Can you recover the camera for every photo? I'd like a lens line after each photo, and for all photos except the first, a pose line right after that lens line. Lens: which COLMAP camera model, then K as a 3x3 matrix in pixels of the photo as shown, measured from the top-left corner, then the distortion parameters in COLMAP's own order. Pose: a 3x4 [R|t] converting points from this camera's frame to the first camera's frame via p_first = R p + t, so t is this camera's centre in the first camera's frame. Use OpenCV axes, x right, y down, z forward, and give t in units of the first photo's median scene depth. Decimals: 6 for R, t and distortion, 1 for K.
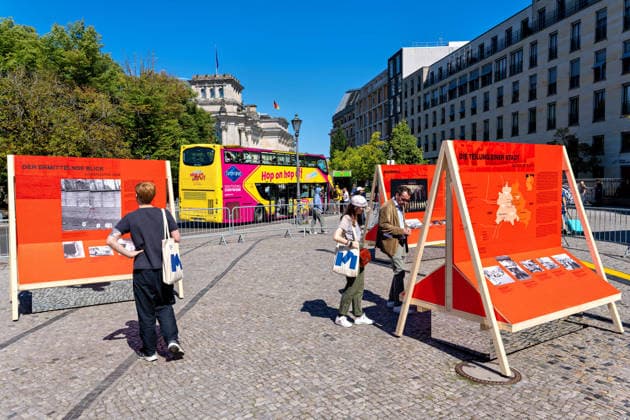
lens RADIAL K [[474.3, 0, 315.0], [0, 474.3, 210.0], [0, 0, 1]] dist [0.062767, -0.002589]
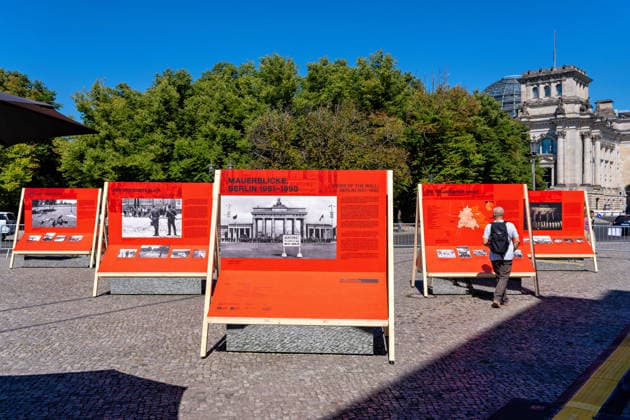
lens RADIAL K [[597.0, 0, 315.0], [0, 597.0, 210.0], [0, 0, 1]] dist [0.010114, 0.012764]
pose [[0.825885, 0.019862, -0.563489, 0.088394], [-0.045178, 0.998497, -0.031020, 0.004075], [0.562026, 0.051076, 0.825541, -0.087489]]
